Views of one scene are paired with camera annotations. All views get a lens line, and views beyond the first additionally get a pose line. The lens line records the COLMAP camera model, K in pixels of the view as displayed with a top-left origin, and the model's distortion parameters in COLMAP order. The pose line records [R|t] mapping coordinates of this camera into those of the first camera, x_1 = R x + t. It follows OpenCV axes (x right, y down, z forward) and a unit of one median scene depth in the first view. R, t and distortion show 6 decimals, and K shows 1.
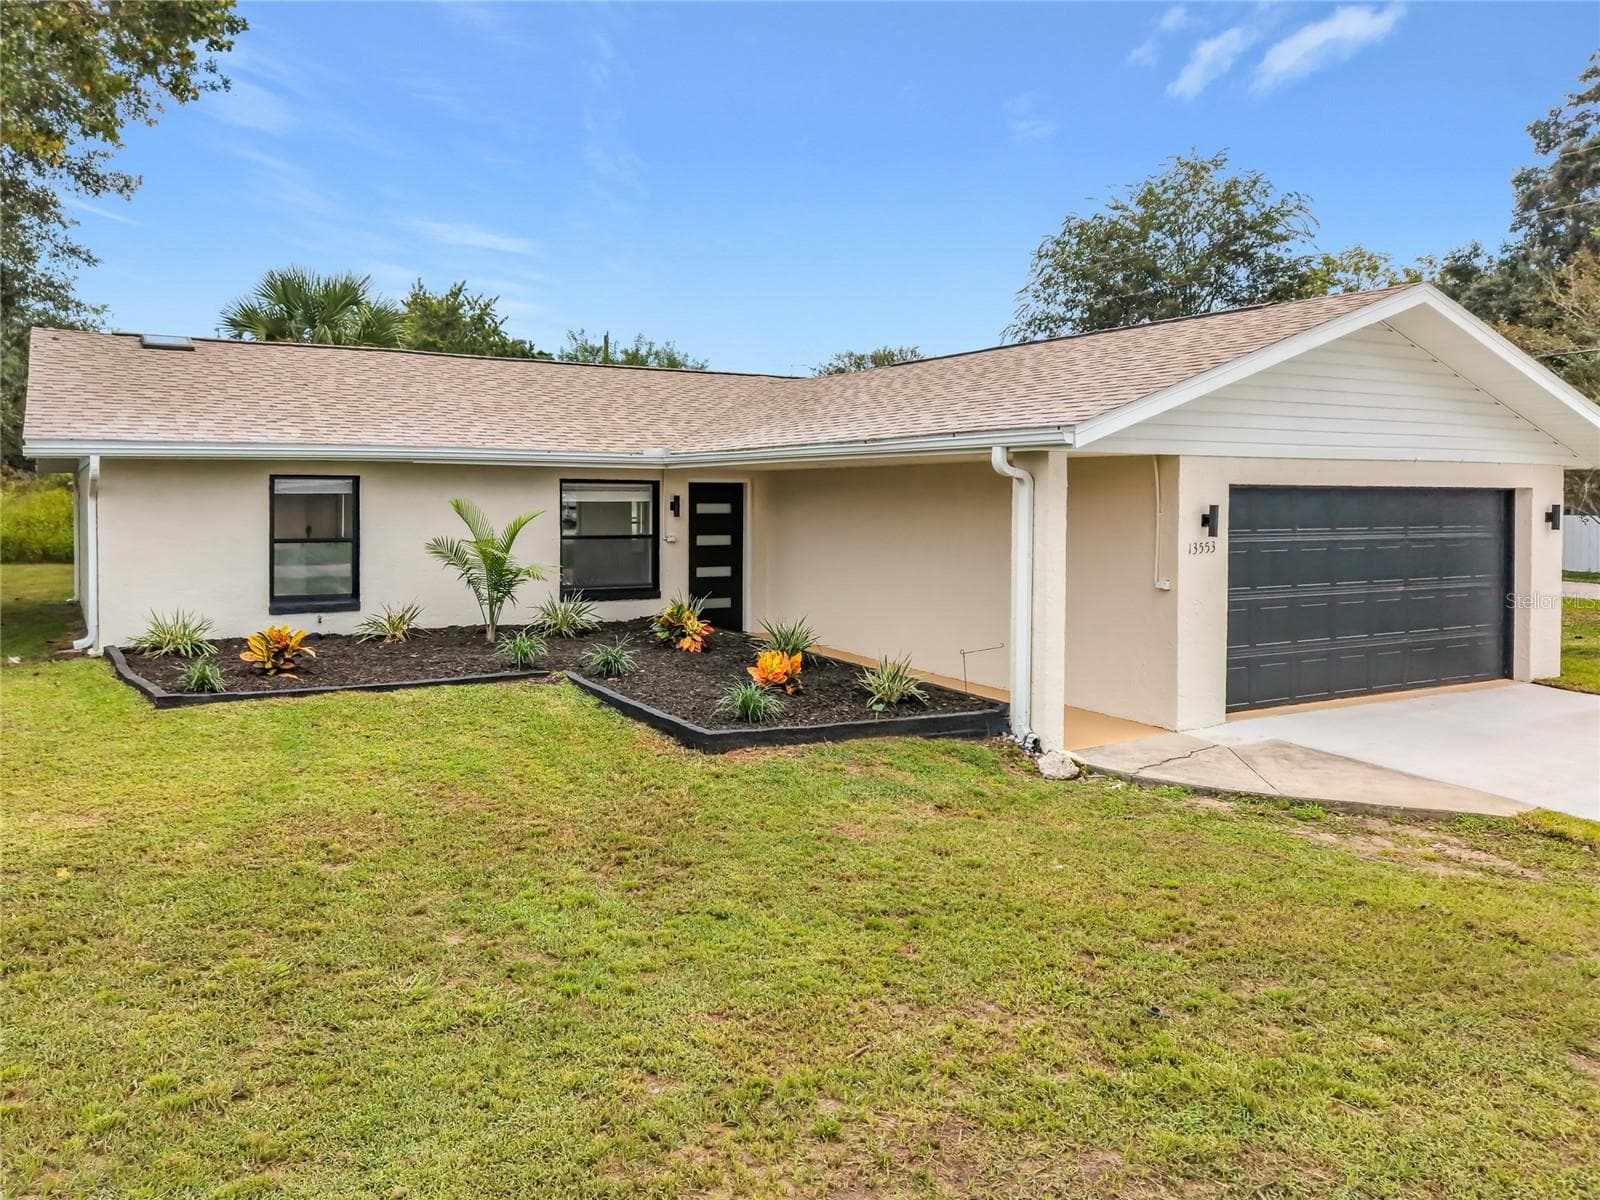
lens RADIAL K [[1170.0, 0, 840.0], [0, 1170.0, 538.3], [0, 0, 1]] dist [0.081578, -0.112863]
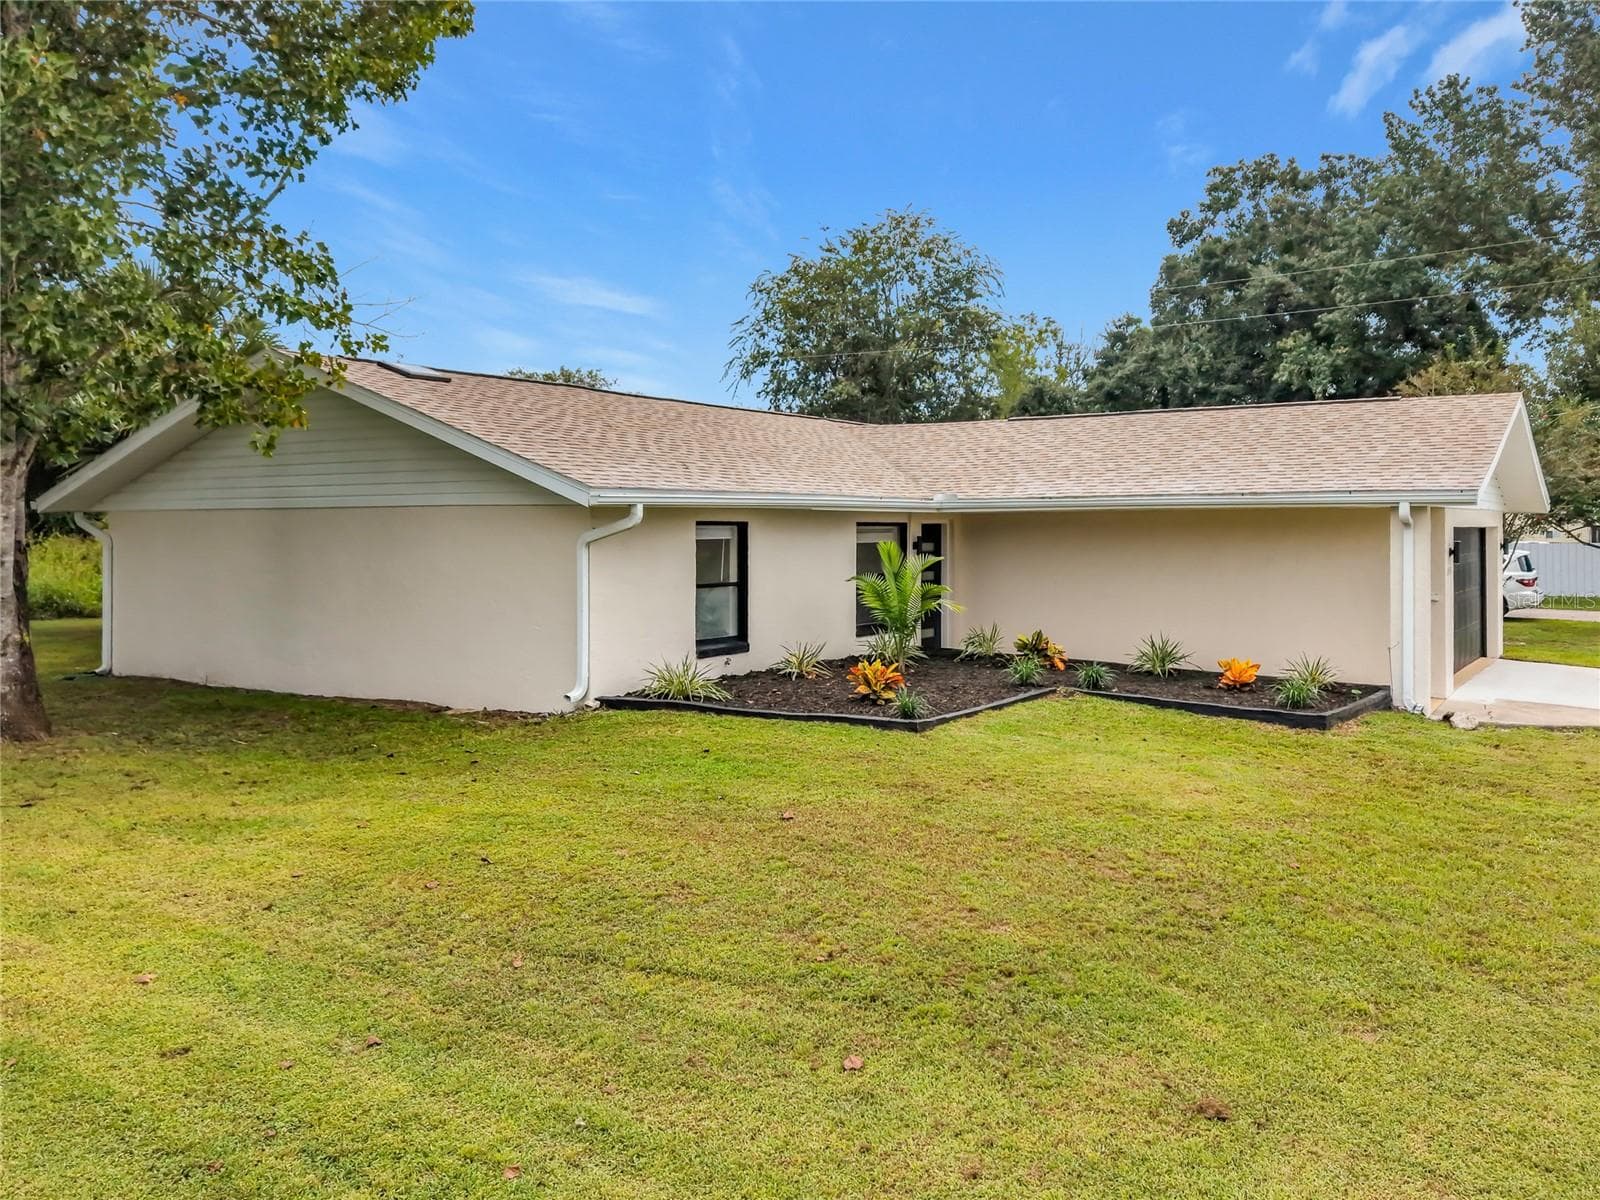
lens RADIAL K [[1215.1, 0, 986.2], [0, 1215.1, 560.2], [0, 0, 1]] dist [0.007205, -0.000947]
pose [[0.877257, -0.018380, 0.479669, -0.732736], [0.021080, 0.999778, -0.000244, -0.013463], [-0.479558, 0.010325, 0.877449, -0.026844]]
